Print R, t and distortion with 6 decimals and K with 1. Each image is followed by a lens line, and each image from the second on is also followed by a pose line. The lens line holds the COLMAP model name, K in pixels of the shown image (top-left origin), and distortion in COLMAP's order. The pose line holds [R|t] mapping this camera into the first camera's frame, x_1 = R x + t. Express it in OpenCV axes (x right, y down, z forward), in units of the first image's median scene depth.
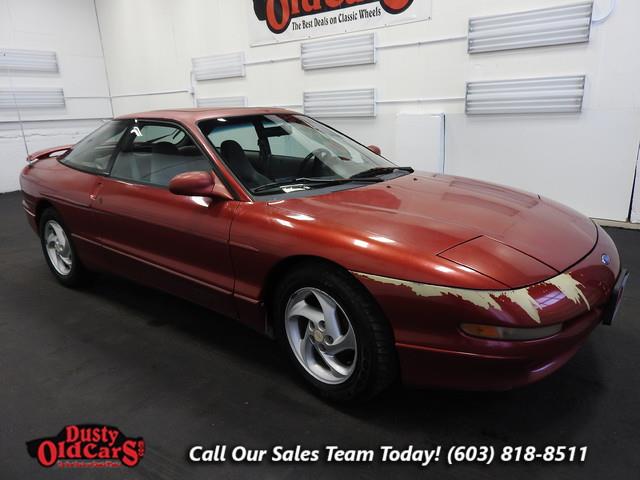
lens RADIAL K [[426.8, 0, 319.9], [0, 426.8, 244.2], [0, 0, 1]] dist [-0.003304, -0.001452]
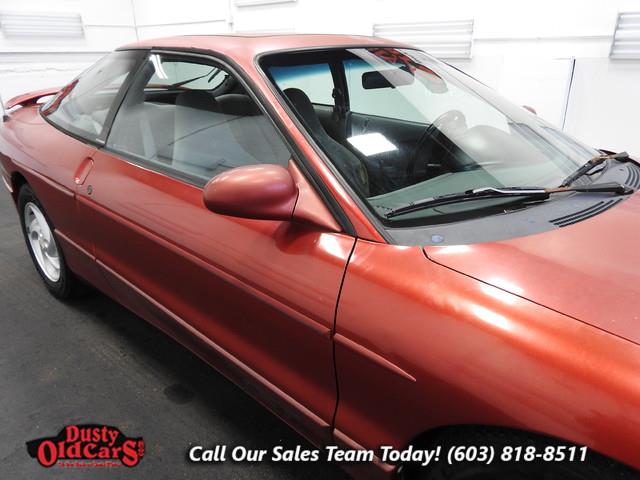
lens RADIAL K [[426.8, 0, 323.7], [0, 426.8, 238.1], [0, 0, 1]] dist [-0.003304, -0.001452]
pose [[0.997131, 0.052440, -0.054580, -0.122894], [-0.046134, 0.992748, 0.111009, -0.093652], [0.060005, -0.108173, 0.992320, 0.340300]]
